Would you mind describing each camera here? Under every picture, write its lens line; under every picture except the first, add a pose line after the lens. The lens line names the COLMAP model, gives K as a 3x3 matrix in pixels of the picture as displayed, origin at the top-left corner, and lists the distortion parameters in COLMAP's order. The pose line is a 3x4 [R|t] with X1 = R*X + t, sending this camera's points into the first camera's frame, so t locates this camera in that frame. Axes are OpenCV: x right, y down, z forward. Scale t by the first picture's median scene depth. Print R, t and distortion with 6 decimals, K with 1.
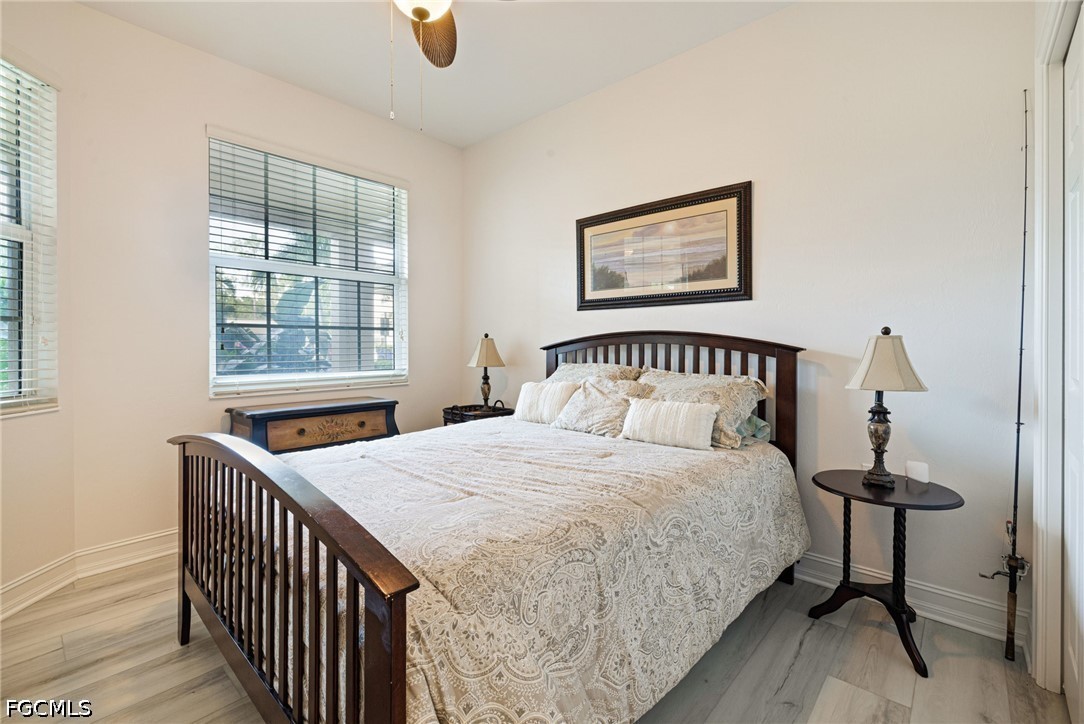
lens RADIAL K [[458.7, 0, 535.5], [0, 458.7, 355.3], [0, 0, 1]] dist [-0.000654, 0.000153]
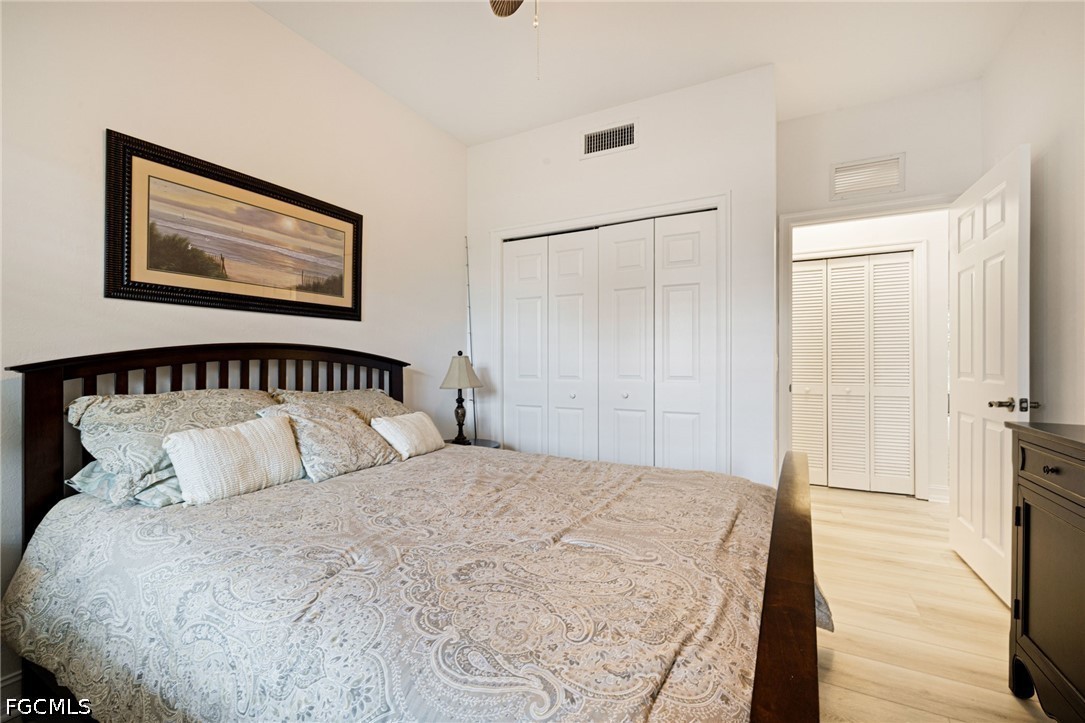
lens RADIAL K [[459.2, 0, 536.0], [0, 459.2, 354.8], [0, 0, 1]] dist [-0.000654, 0.000153]
pose [[-0.216131, 0.007655, 0.976334, -0.673386], [0.013565, 0.999896, -0.004837, -0.025532], [-0.976270, 0.012199, -0.216213, 0.779961]]
